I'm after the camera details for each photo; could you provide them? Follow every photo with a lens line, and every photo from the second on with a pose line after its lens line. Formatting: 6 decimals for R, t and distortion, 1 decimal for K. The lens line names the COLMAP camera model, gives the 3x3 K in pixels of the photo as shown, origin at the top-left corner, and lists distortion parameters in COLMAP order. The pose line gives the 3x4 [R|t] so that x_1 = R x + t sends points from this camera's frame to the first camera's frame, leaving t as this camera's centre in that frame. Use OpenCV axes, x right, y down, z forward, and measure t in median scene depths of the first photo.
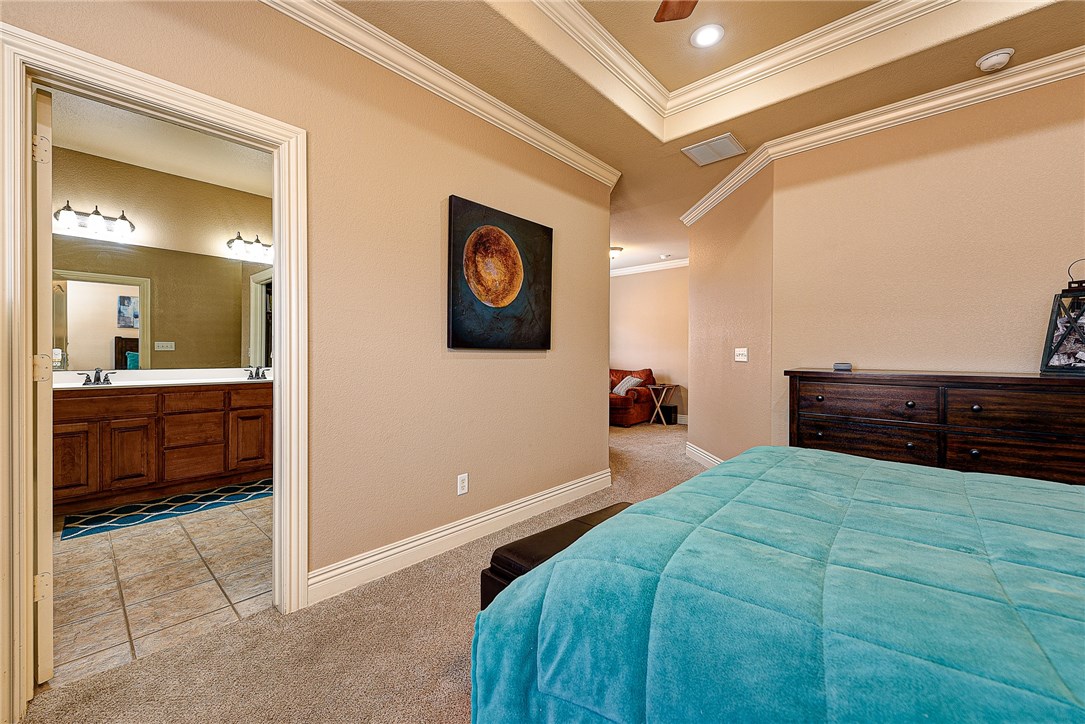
lens RADIAL K [[427.5, 0, 539.8], [0, 427.5, 356.4], [0, 0, 1]] dist [0.000285, -0.000002]
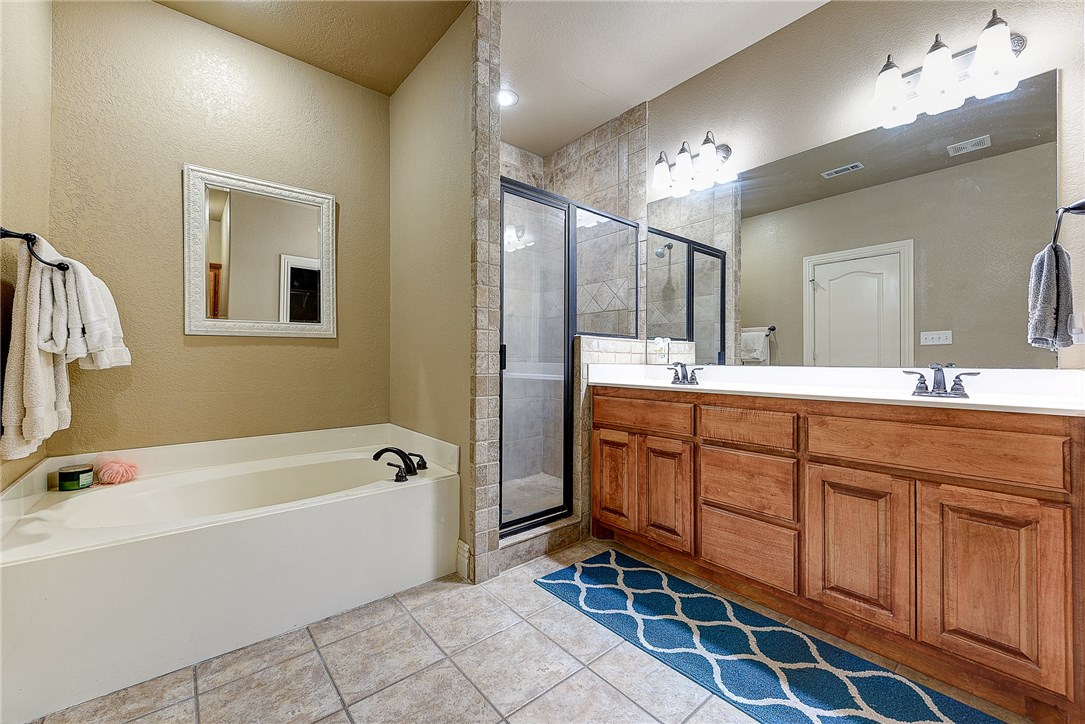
lens RADIAL K [[427.5, 0, 539.8], [0, 427.5, 356.4], [0, 0, 1]] dist [0.000285, -0.000002]
pose [[-0.133238, -0.015388, -0.990965, -0.268031], [-0.008871, 0.999858, -0.014333, 0.030527], [0.991044, 0.006881, -0.133356, 0.827933]]
